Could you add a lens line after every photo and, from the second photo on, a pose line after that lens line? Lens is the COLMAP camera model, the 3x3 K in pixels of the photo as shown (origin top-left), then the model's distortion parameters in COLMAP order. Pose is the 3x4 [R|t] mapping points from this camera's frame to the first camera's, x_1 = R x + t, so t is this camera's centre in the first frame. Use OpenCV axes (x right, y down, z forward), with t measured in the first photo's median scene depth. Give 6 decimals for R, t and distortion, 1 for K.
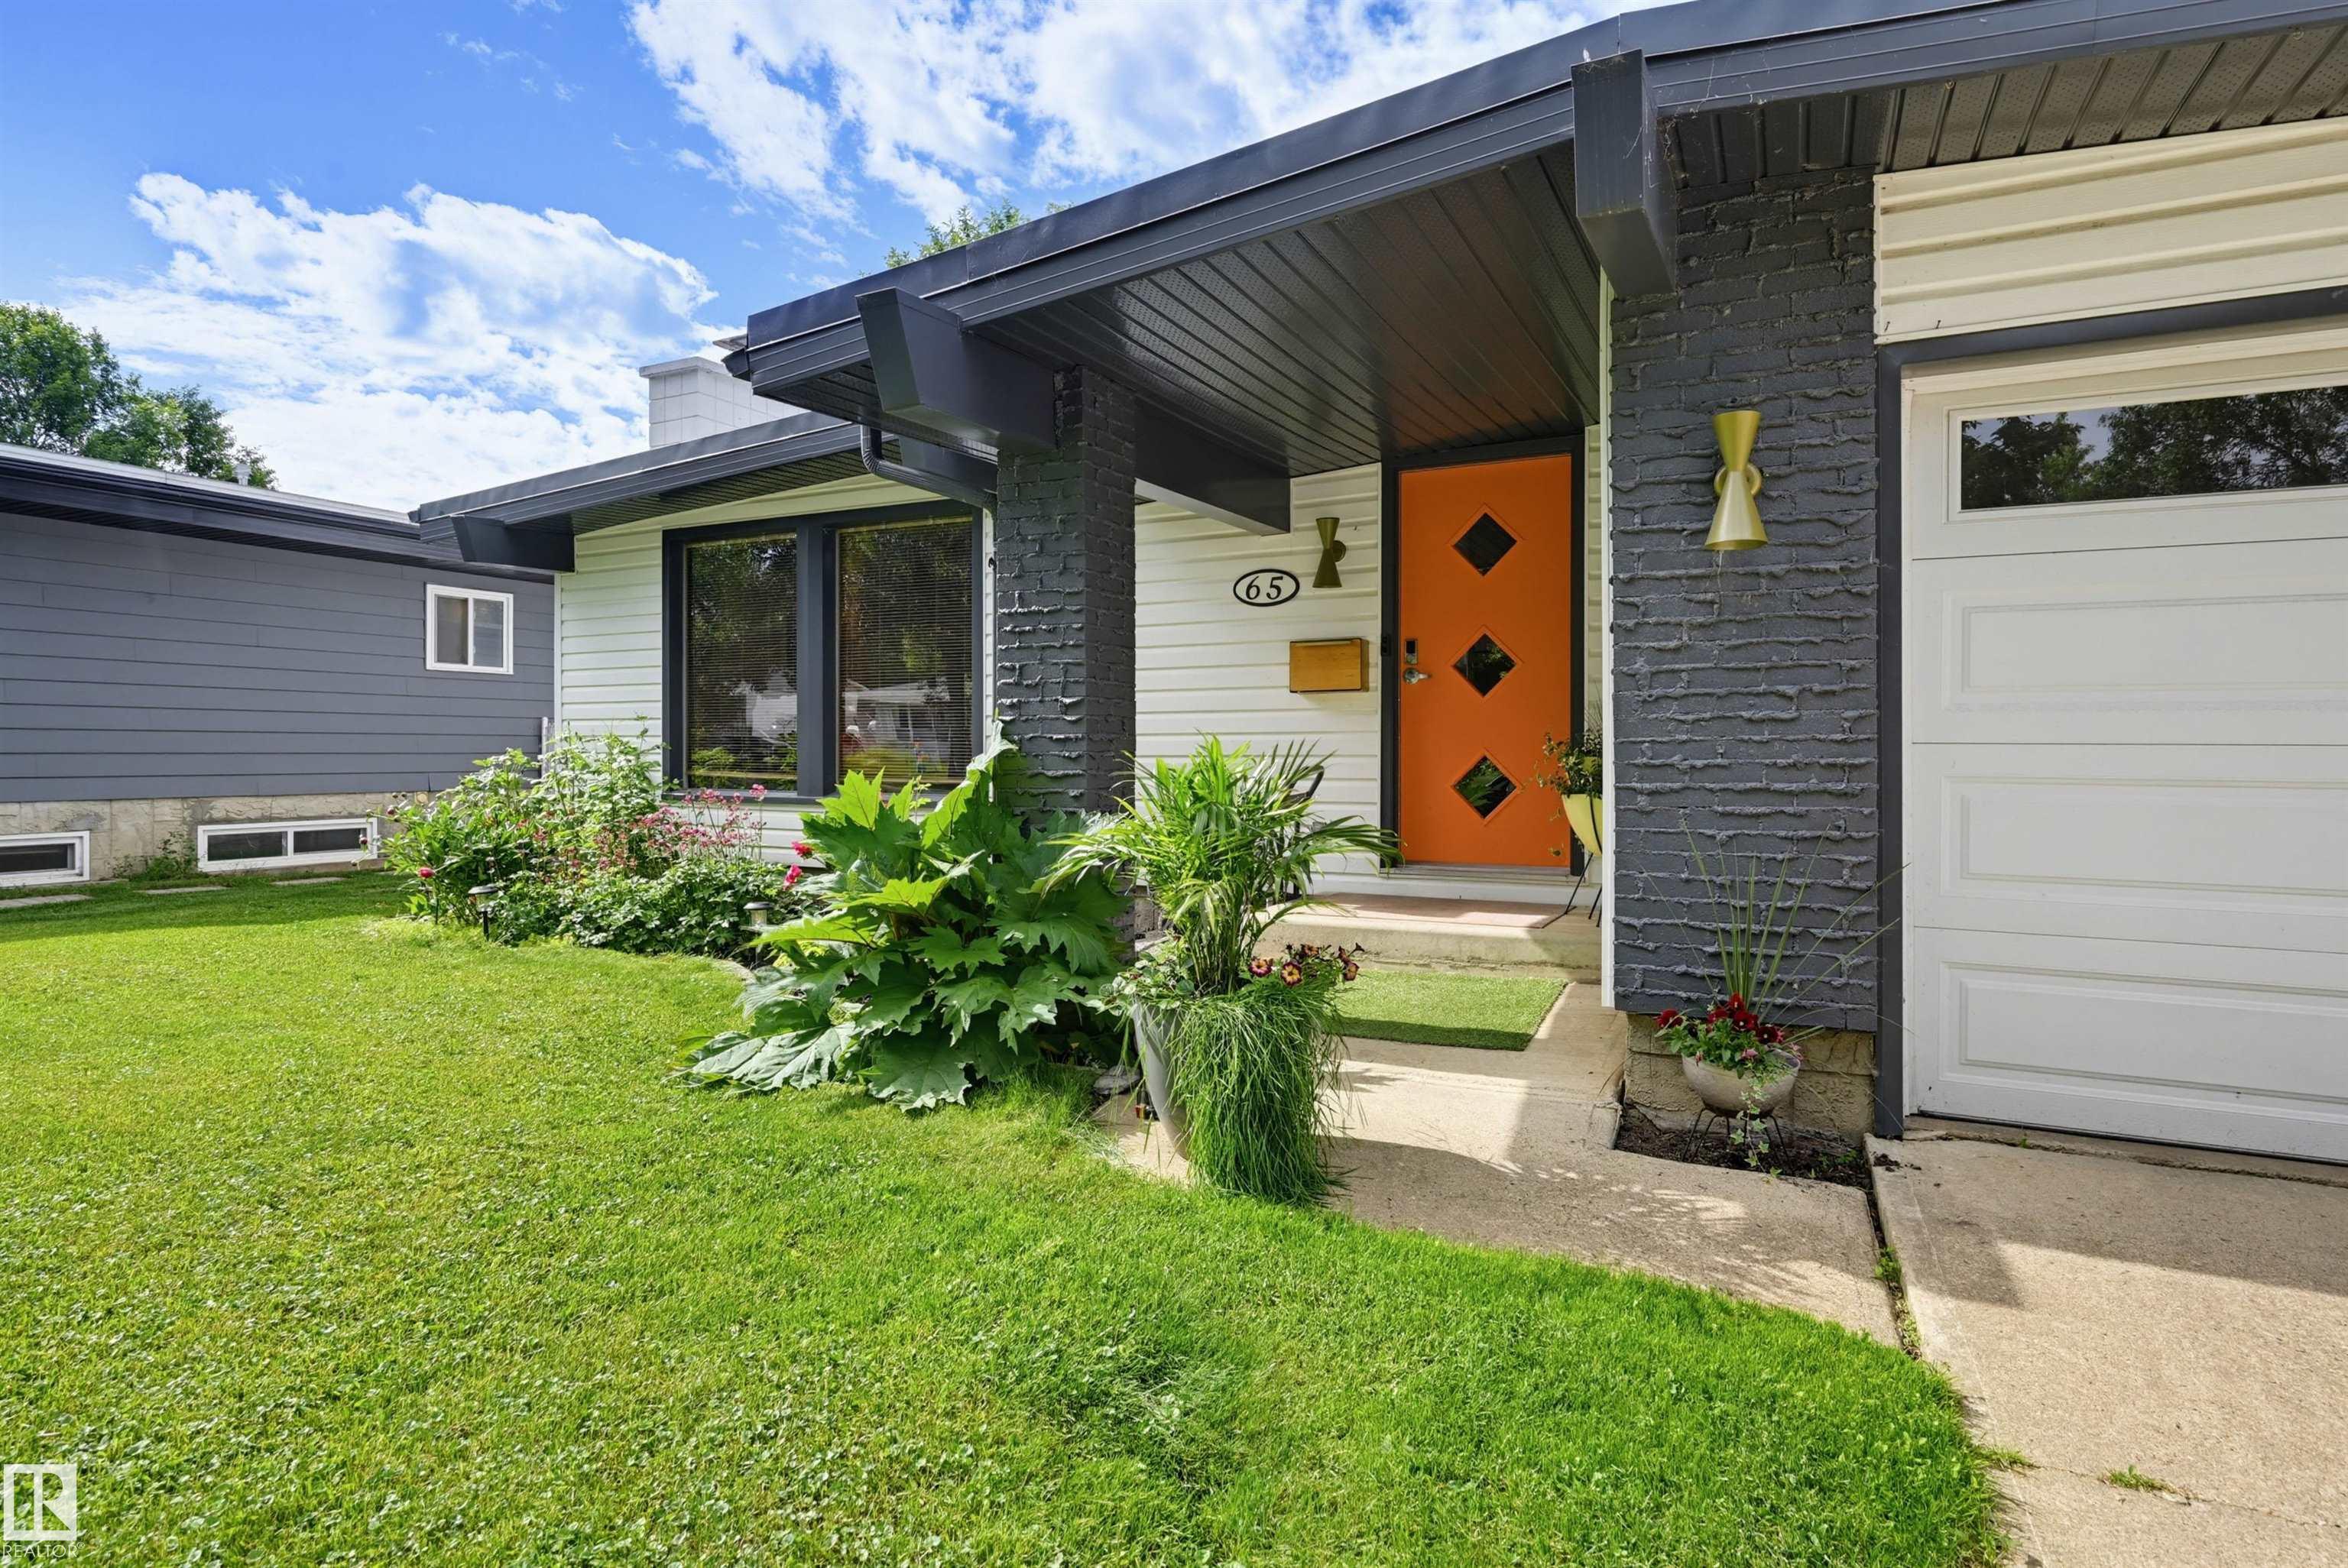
lens RADIAL K [[1217.3, 0, 1175.5], [0, 1217.3, 744.7], [0, 0, 1]] dist [-0.002546, -0.000817]
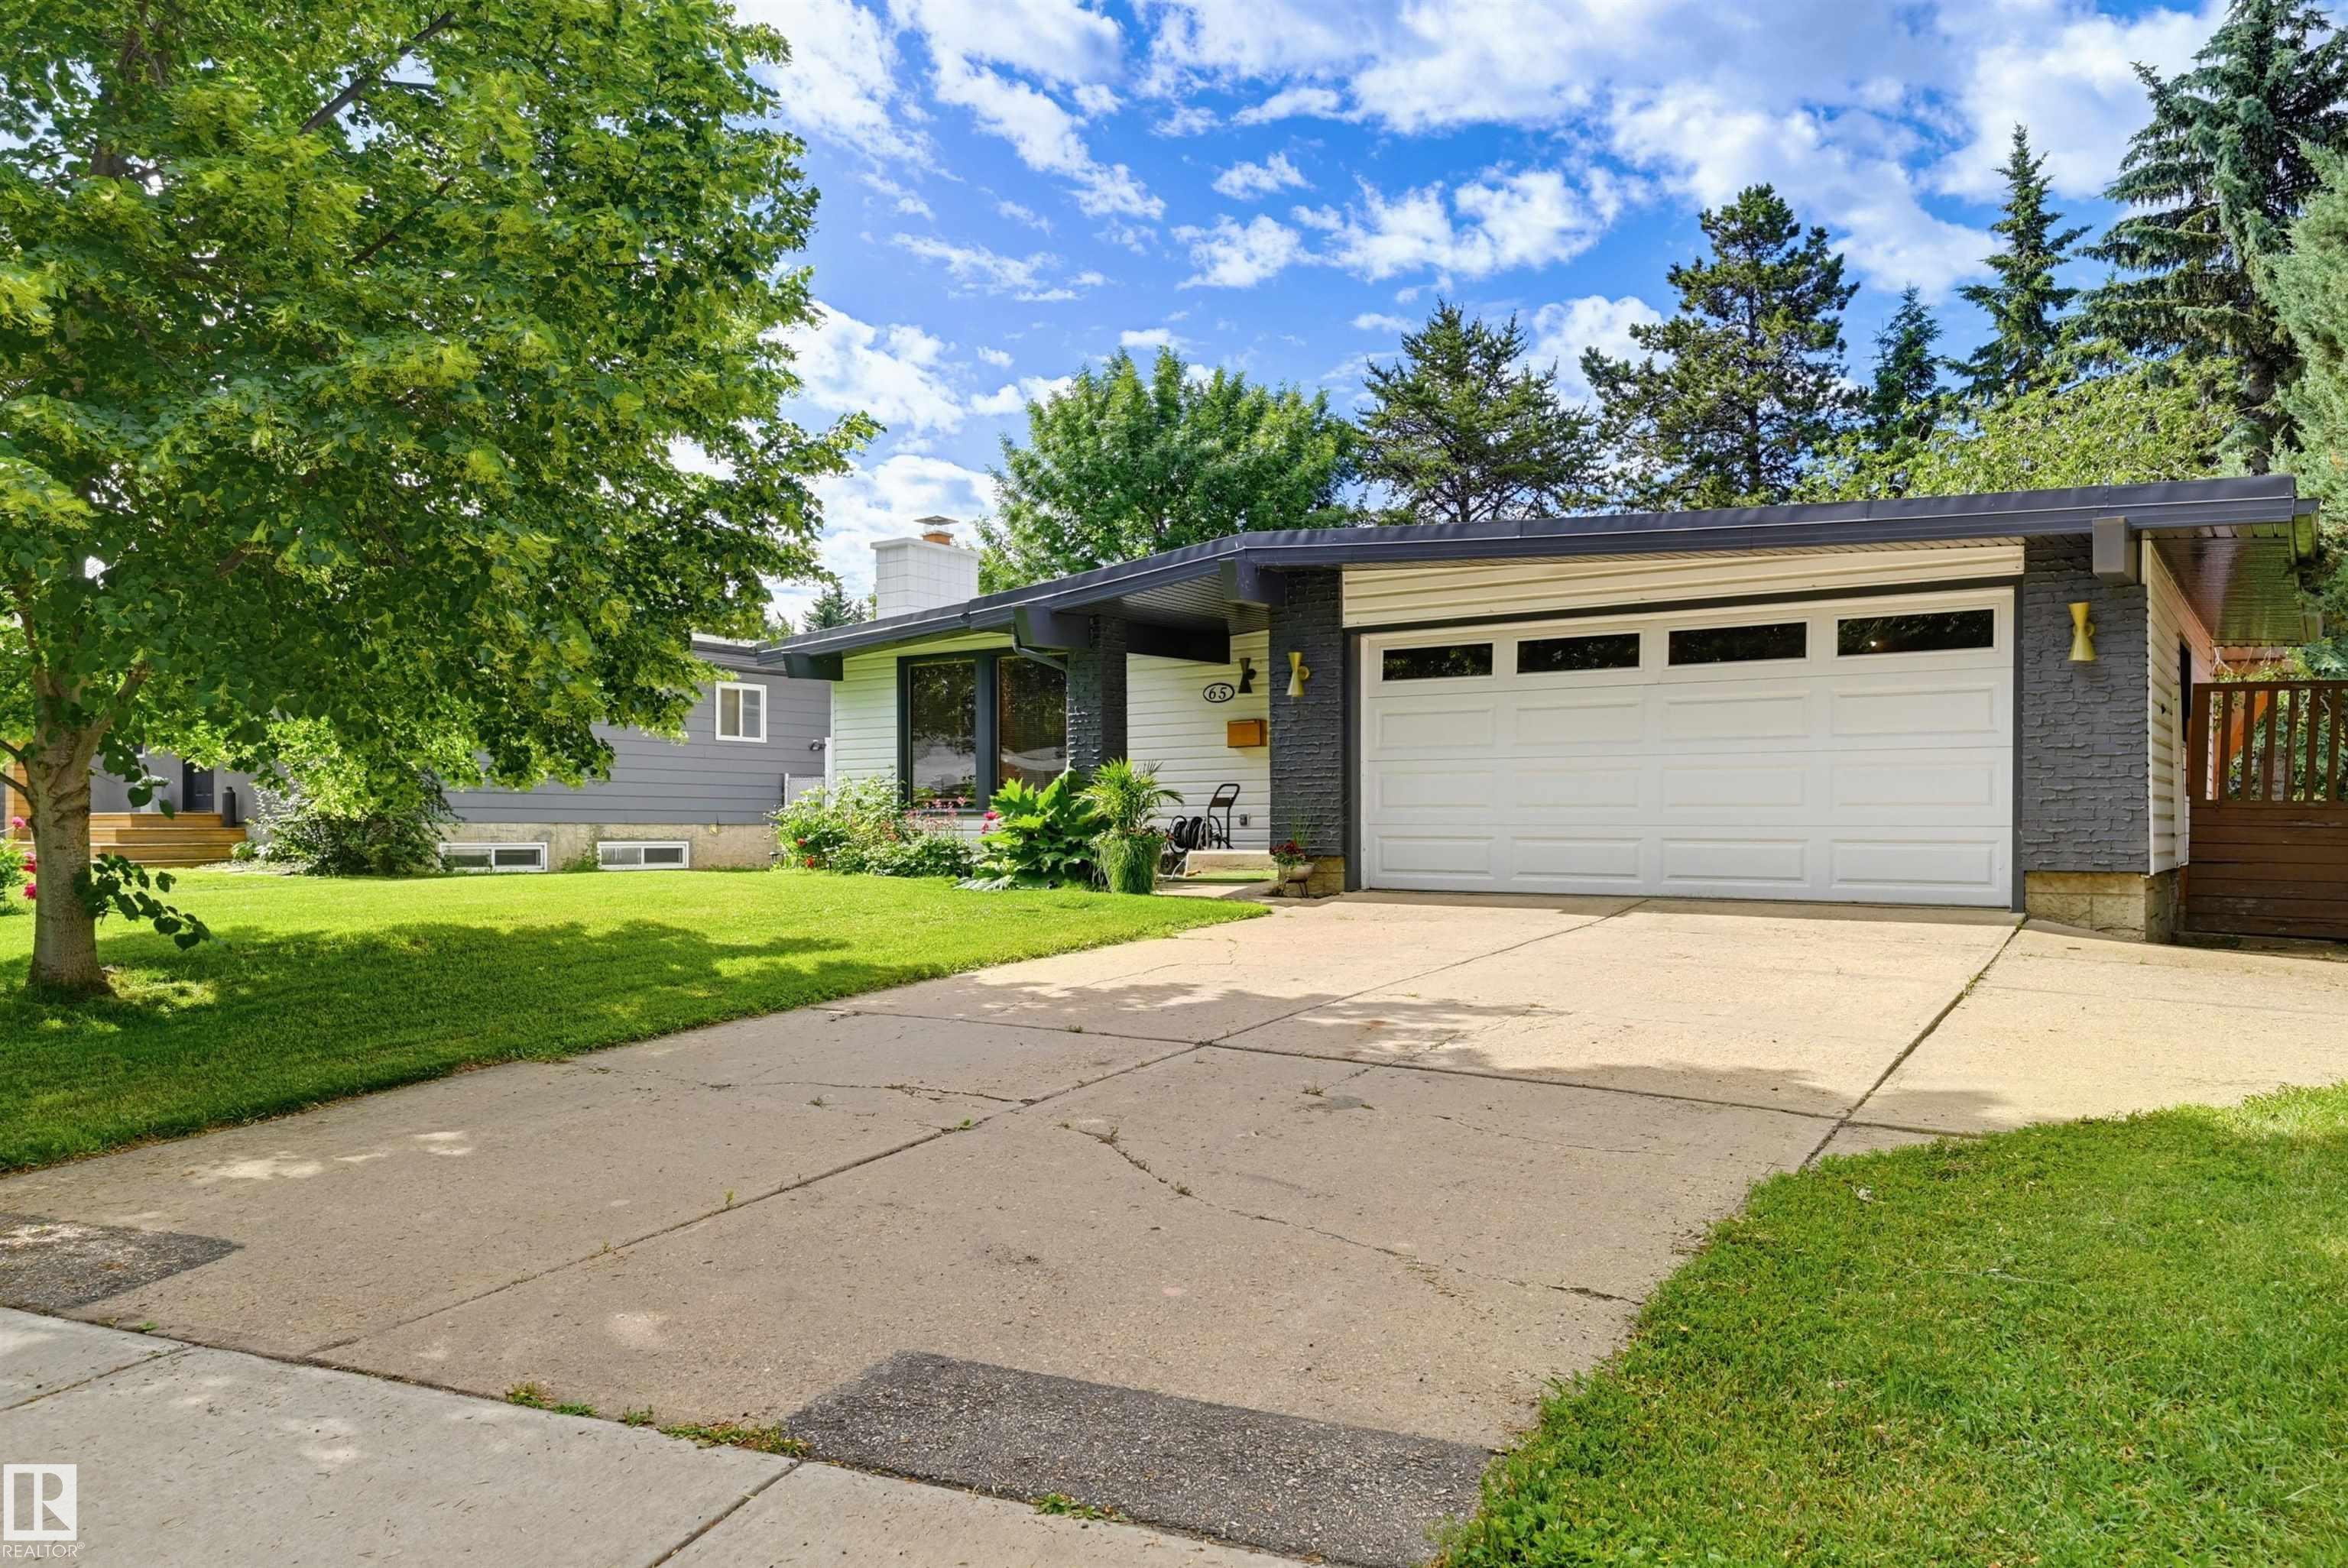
lens RADIAL K [[1519.6, 0, 1174.0], [0, 1519.6, 784.0], [0, 0, 1]] dist [0.002988, 0.000989]
pose [[0.989810, -0.008075, -0.142167, 0.356686], [0.004594, 0.999682, -0.024794, 0.075710], [0.142322, 0.023889, 0.989532, -1.421209]]
